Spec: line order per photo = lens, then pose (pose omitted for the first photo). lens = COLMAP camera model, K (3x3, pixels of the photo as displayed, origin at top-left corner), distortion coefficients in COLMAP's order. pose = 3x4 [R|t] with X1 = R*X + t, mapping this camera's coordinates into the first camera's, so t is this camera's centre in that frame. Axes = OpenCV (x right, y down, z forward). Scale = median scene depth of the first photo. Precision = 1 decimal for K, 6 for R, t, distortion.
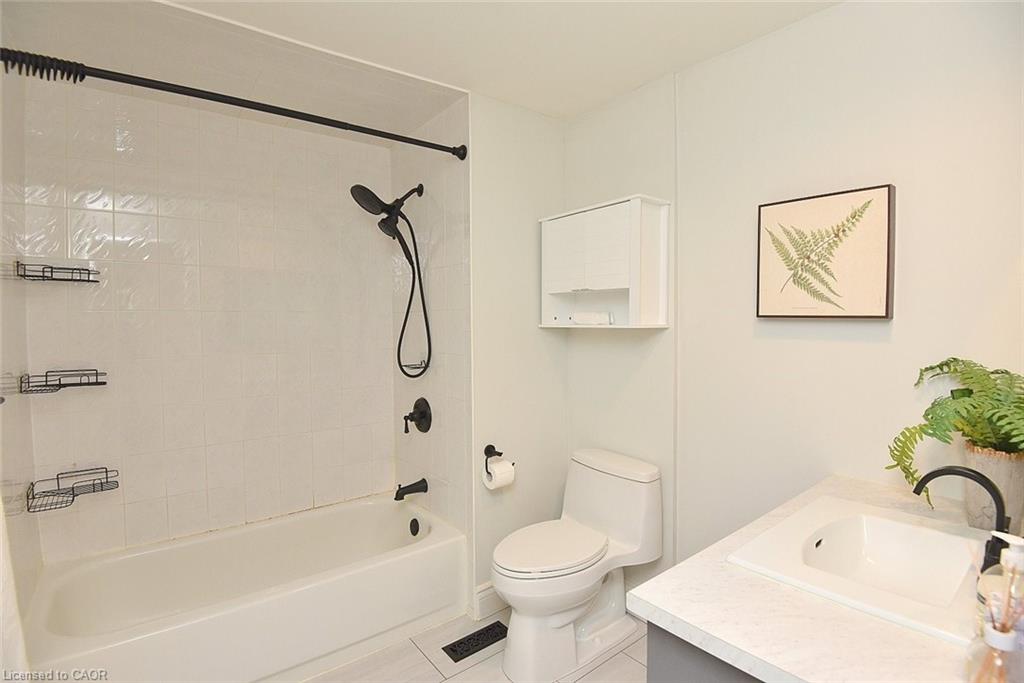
lens RADIAL K [[479.7, 0, 512.3], [0, 479.7, 339.5], [0, 0, 1]] dist [-0.023091, -0.005397]
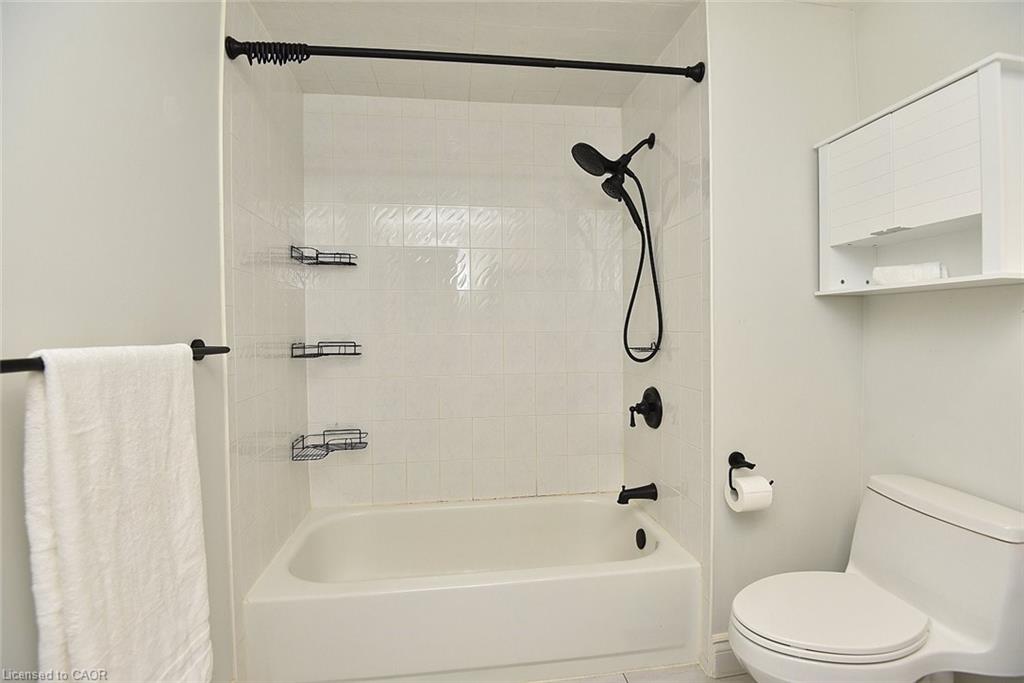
lens RADIAL K [[479.7, 0, 510.8], [0, 479.7, 334.7], [0, 0, 1]] dist [-0.023091, -0.005397]
pose [[0.866995, 0.008800, -0.498239, 0.016612], [-0.012015, 0.999923, -0.003247, 0.039636], [0.498172, 0.008802, 0.867034, 0.162624]]
